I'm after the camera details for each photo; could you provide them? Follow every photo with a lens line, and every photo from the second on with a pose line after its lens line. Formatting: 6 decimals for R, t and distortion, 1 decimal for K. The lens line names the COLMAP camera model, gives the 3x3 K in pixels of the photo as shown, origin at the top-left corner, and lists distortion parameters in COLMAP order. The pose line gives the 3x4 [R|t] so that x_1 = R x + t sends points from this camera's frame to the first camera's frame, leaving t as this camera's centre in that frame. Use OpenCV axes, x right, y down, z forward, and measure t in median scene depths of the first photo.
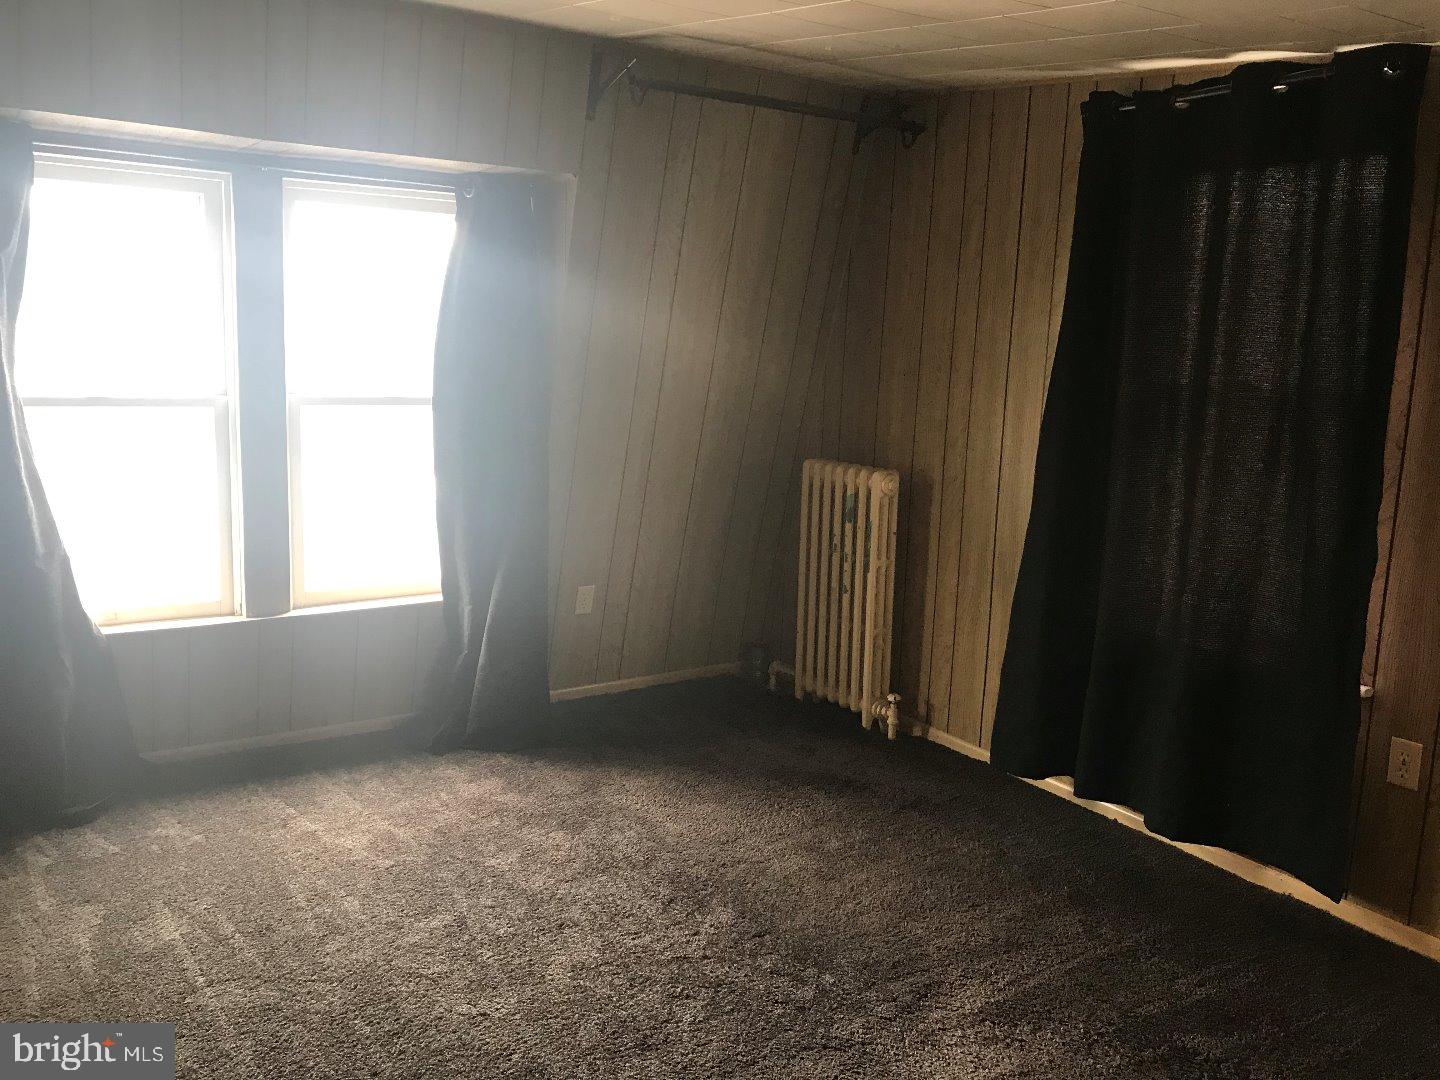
lens RADIAL K [[1186.3, 0, 714.8], [0, 1186.3, 516.5], [0, 0, 1]] dist [0.055810, -0.062157]
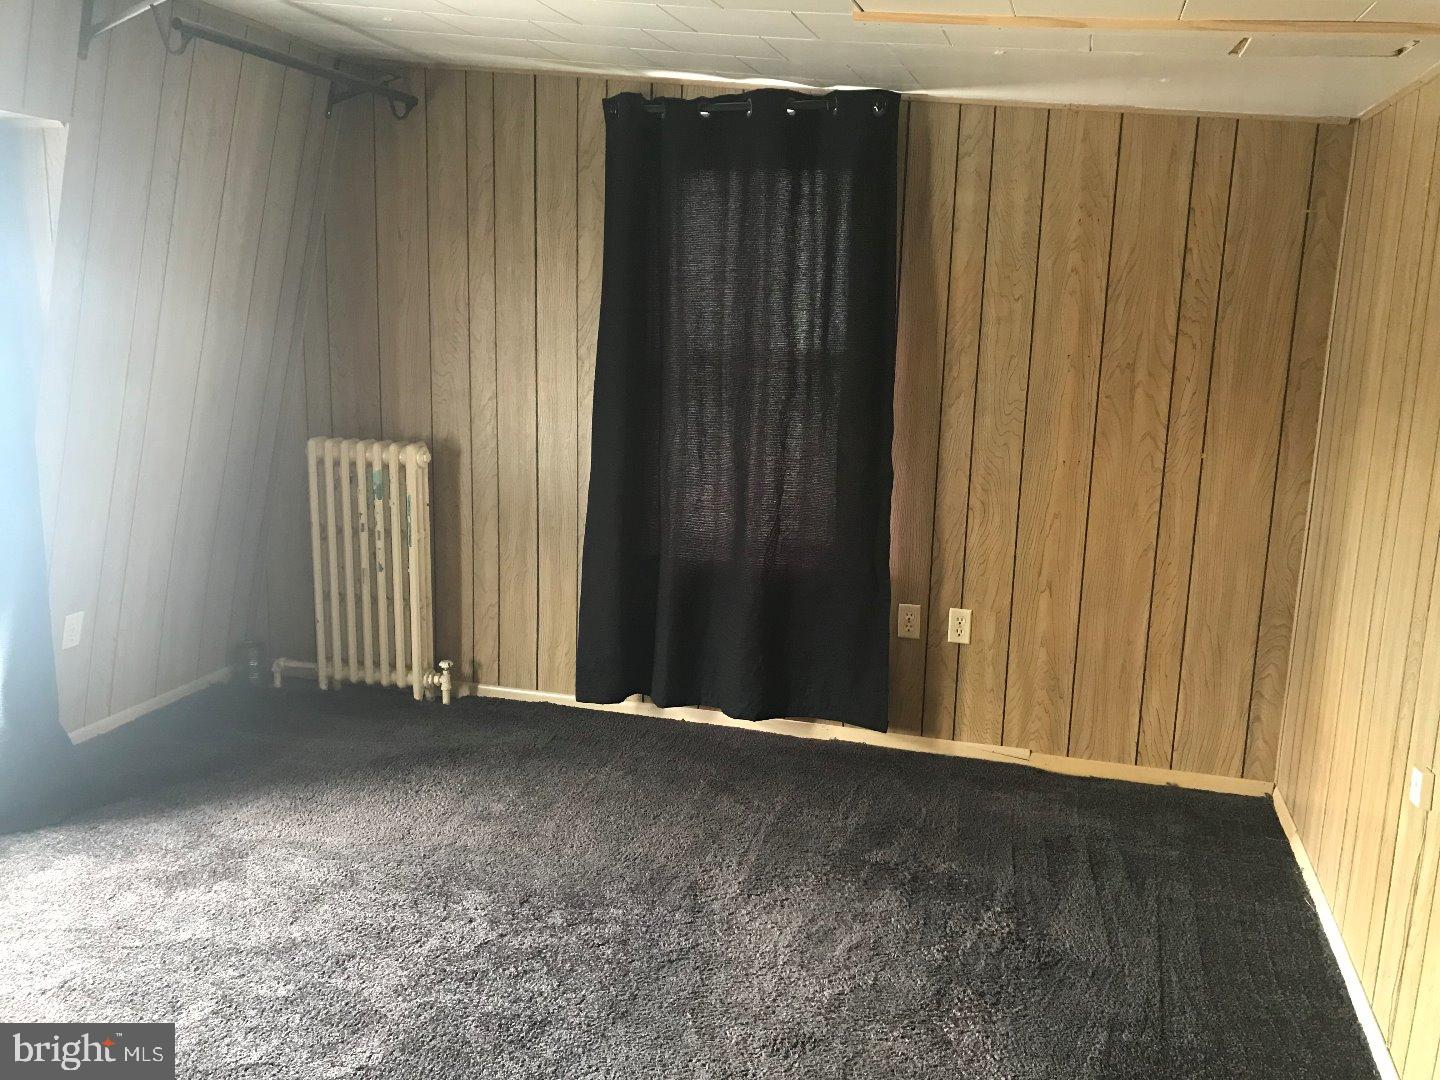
lens RADIAL K [[1186.3, 0, 714.8], [0, 1186.3, 516.5], [0, 0, 1]] dist [0.055810, -0.062157]
pose [[0.767692, -0.131393, 0.627204, -0.309642], [0.103927, 0.991324, 0.080468, -0.033099], [-0.632335, 0.003408, 0.774687, 0.062318]]
